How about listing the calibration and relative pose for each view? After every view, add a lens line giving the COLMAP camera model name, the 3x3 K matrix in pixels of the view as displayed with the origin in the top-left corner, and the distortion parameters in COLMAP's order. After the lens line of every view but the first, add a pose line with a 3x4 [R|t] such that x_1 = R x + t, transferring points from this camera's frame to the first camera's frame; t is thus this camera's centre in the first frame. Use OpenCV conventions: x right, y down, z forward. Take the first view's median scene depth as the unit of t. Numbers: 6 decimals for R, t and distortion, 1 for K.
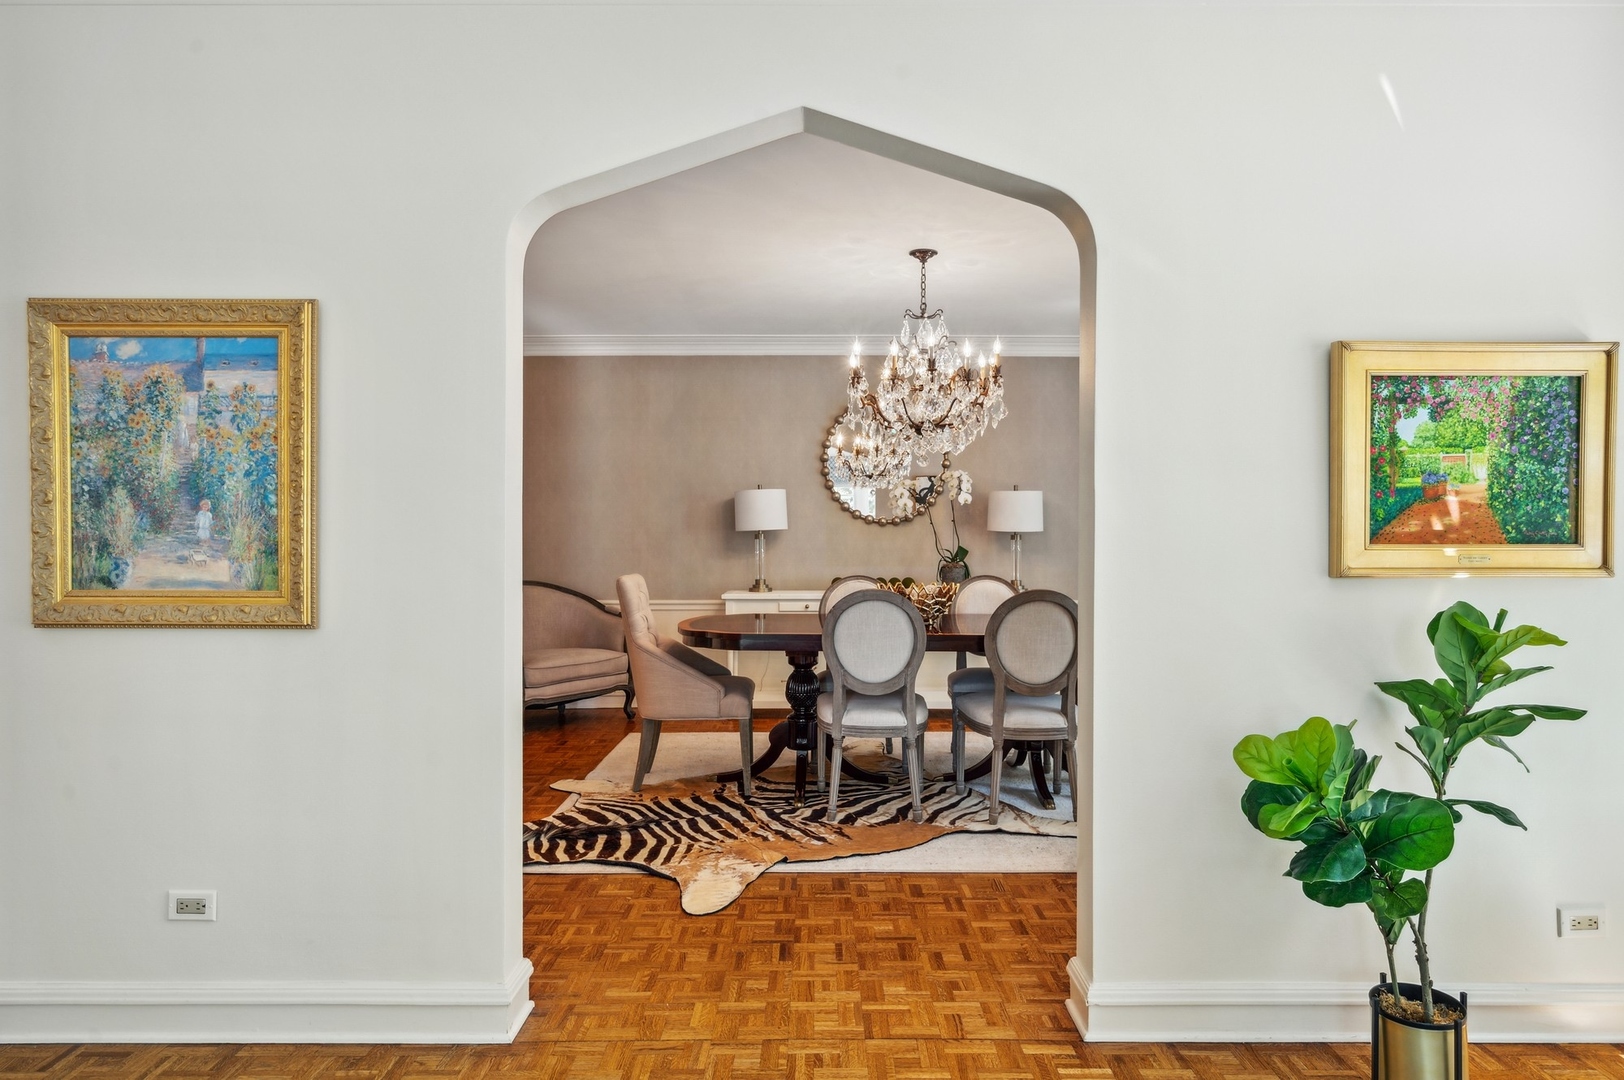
lens RADIAL K [[940.3, 0, 812.5], [0, 940.3, 535.7], [0, 0, 1]] dist [0.001393, 0.000181]
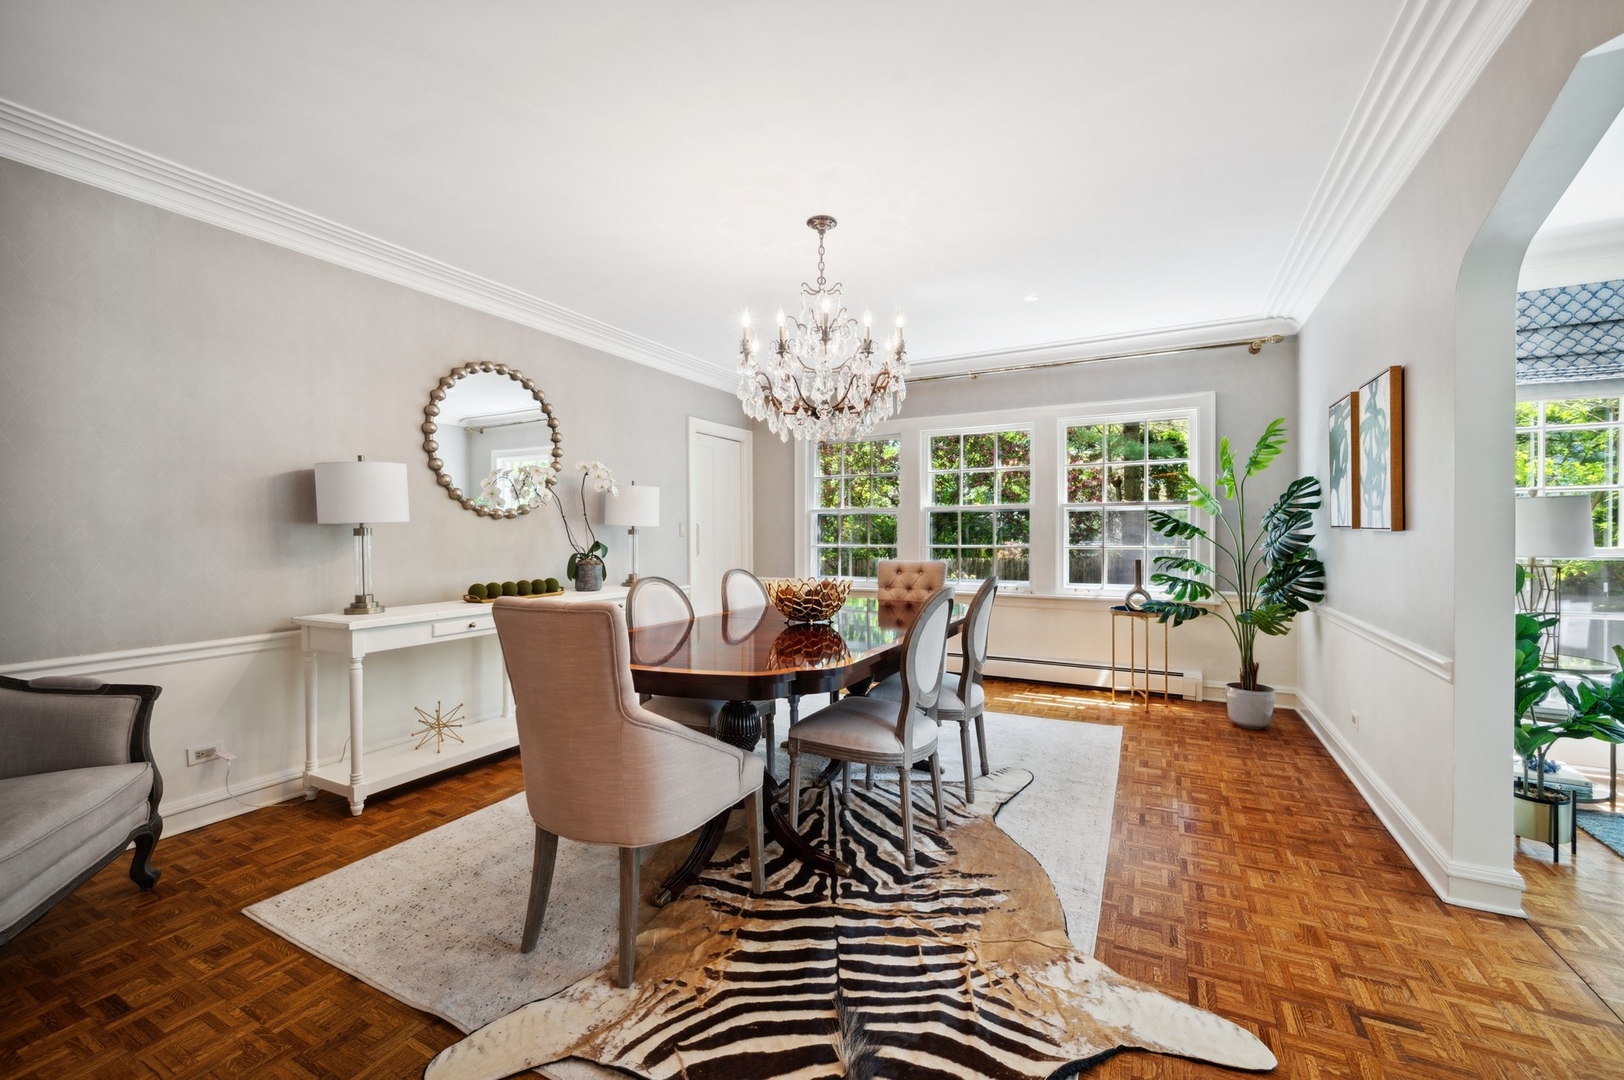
lens RADIAL K [[672.1, 0, 800.7], [0, 672.1, 534.9], [0, 0, 1]] dist [0.000513, 0.000427]
pose [[0.478705, -0.009748, 0.877922, -0.540455], [0.011547, 0.999922, 0.004806, 0.006751], [-0.877900, 0.007837, 0.478780, 0.802206]]
